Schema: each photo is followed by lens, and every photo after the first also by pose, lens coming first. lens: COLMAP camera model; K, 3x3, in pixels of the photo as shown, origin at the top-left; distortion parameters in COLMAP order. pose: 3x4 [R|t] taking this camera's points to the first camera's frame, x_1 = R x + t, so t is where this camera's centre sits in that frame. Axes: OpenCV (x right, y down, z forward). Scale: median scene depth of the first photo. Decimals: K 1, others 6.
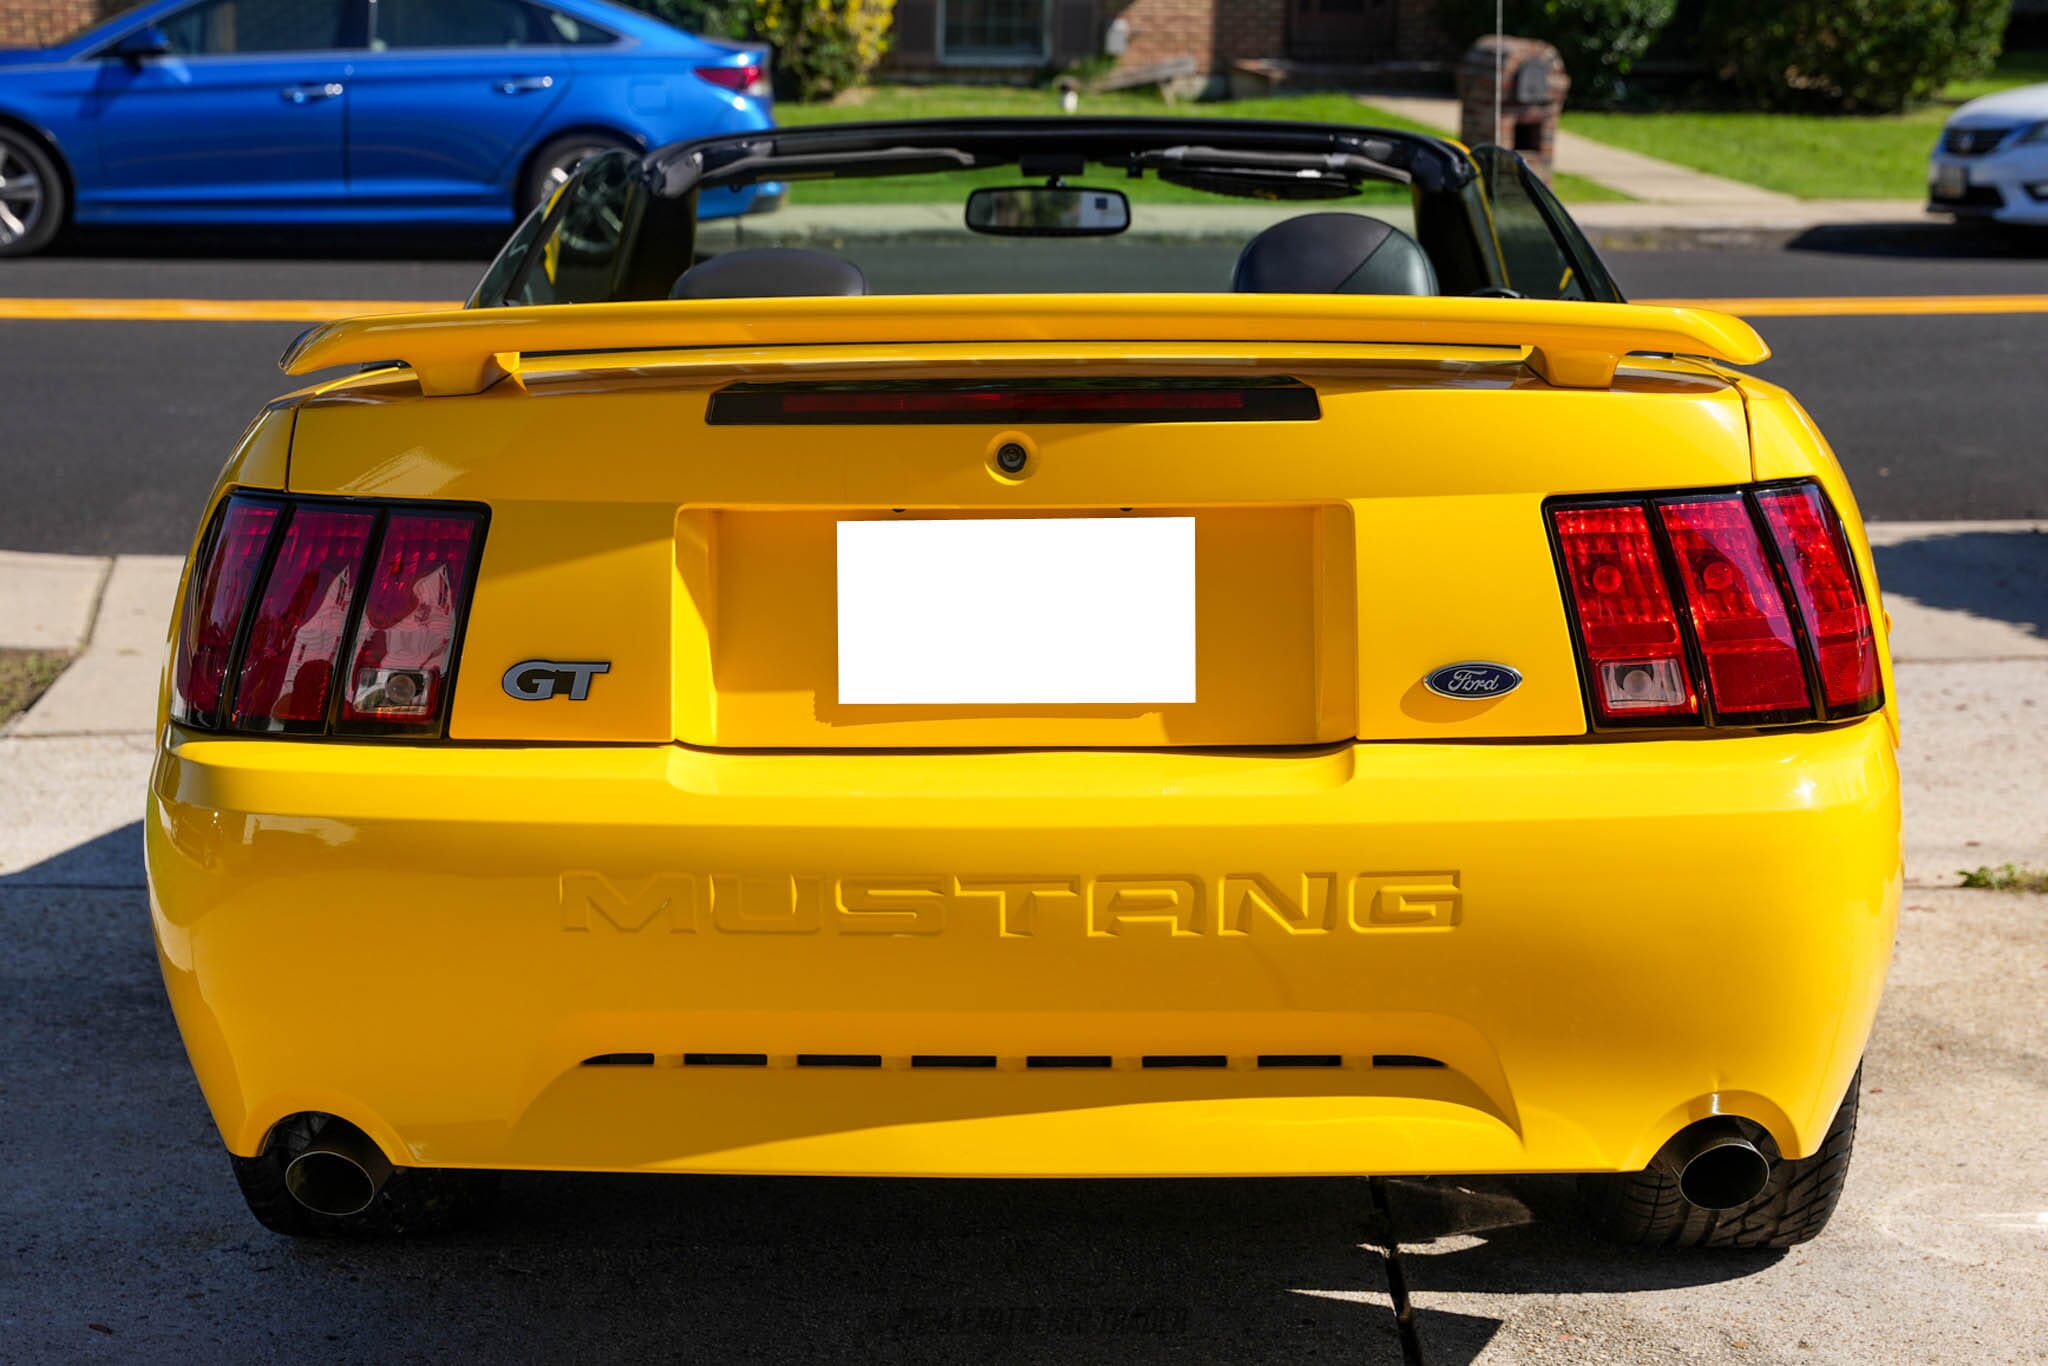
lens RADIAL K [[3739.9, 0, 1024.0], [0, 3739.9, 683.0], [0, 0, 1]] dist [-0.002256, 1.405091]
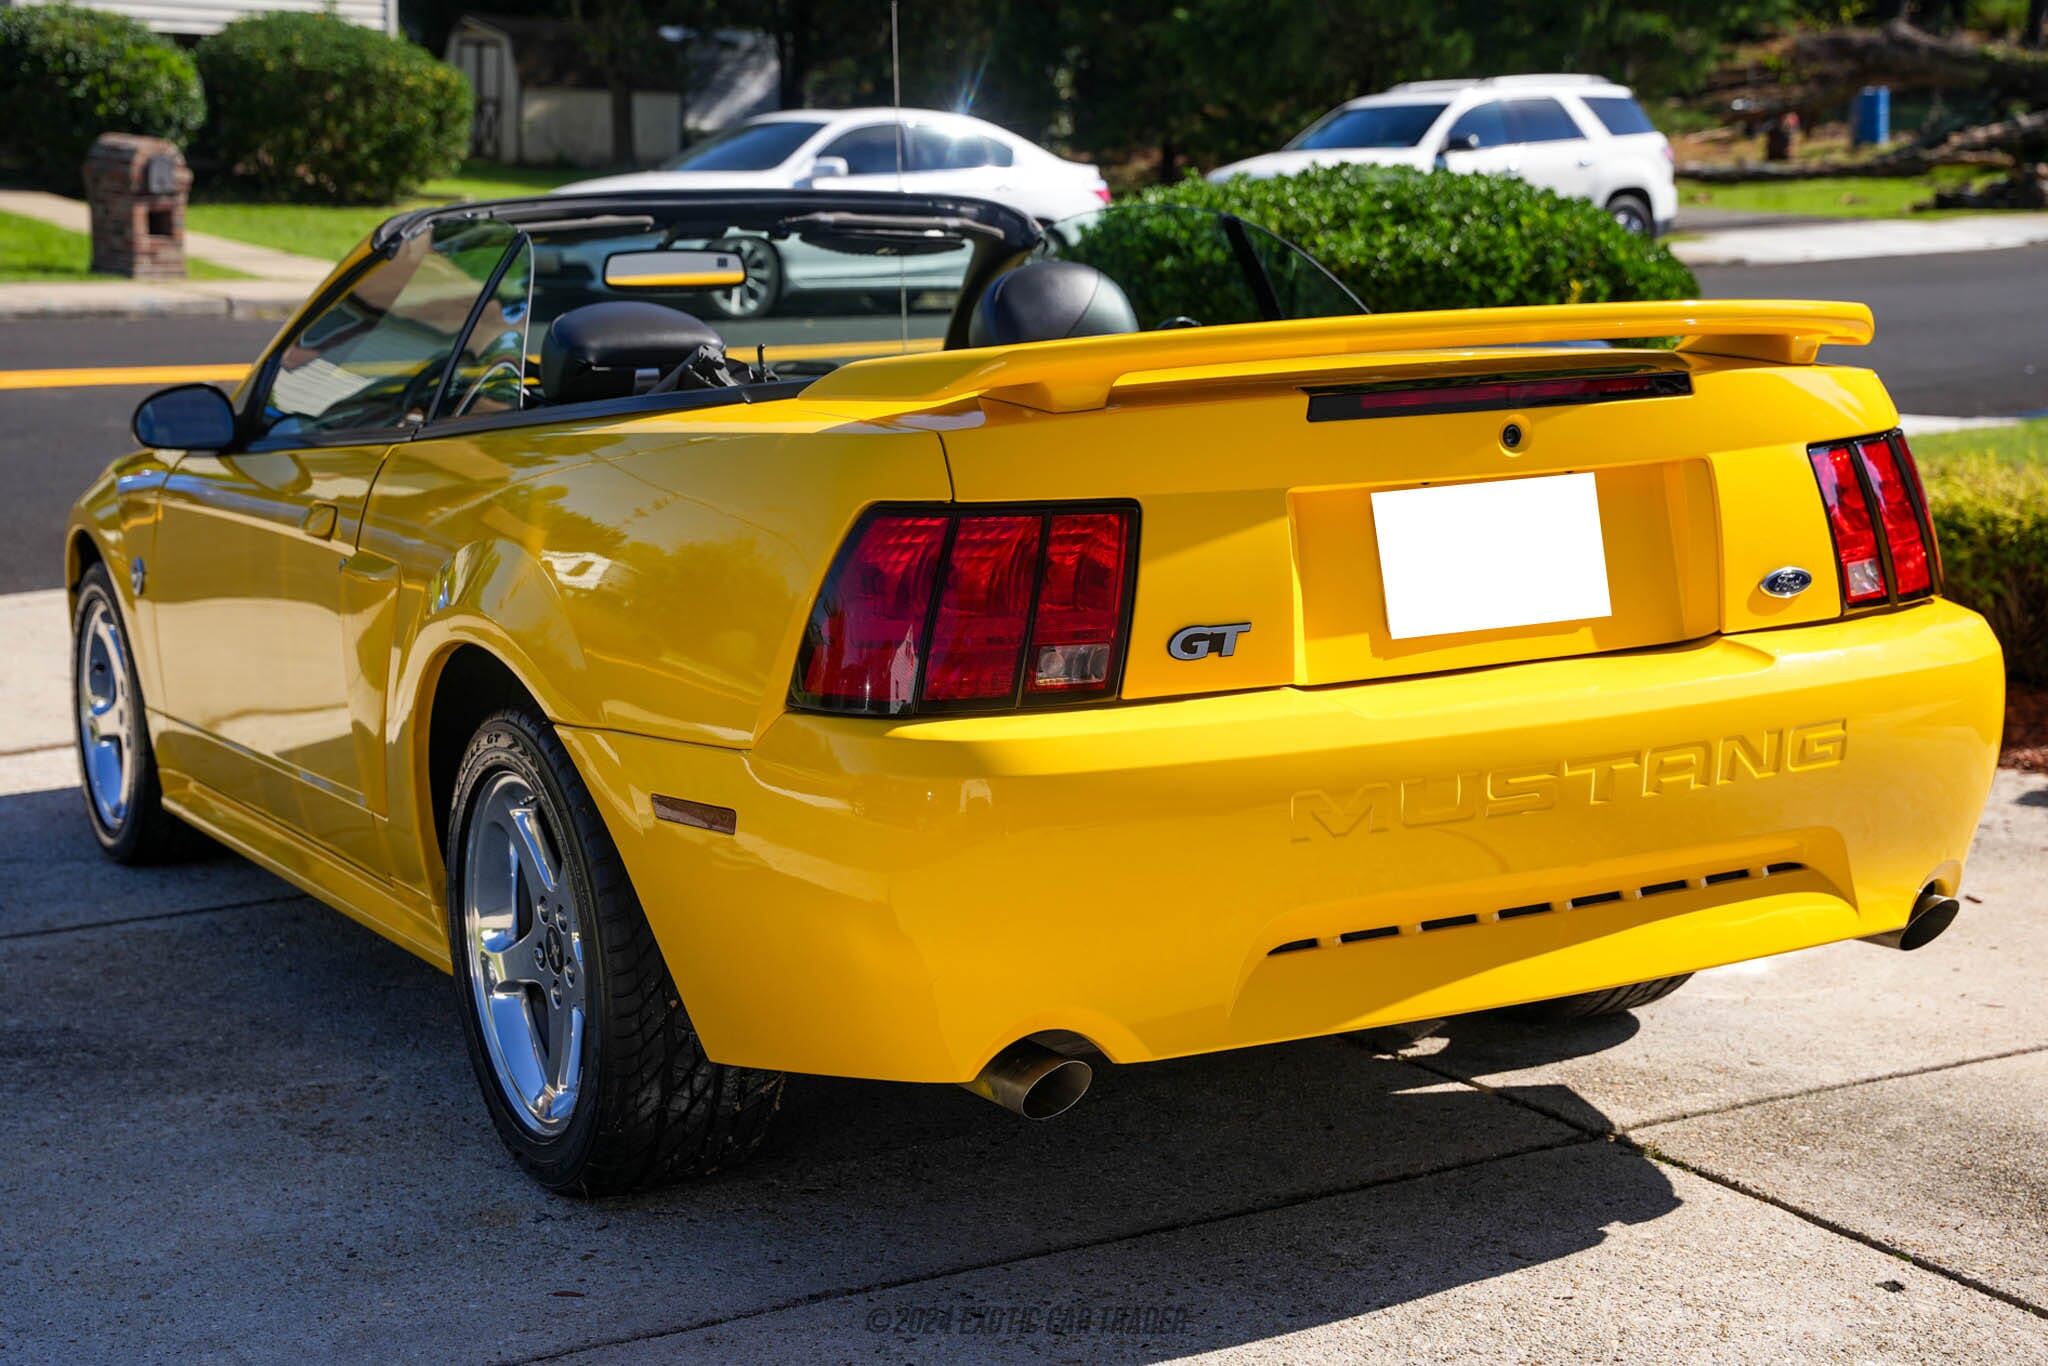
lens RADIAL K [[3183.4, 0, 1024.0], [0, 3183.4, 683.0], [0, 0, 1]] dist [0.104093, 0.066517]
pose [[0.842340, -0.091360, 0.531147, -0.723604], [0.094162, 0.995317, 0.021869, -0.015485], [-0.530658, 0.031593, 0.846997, 0.165842]]
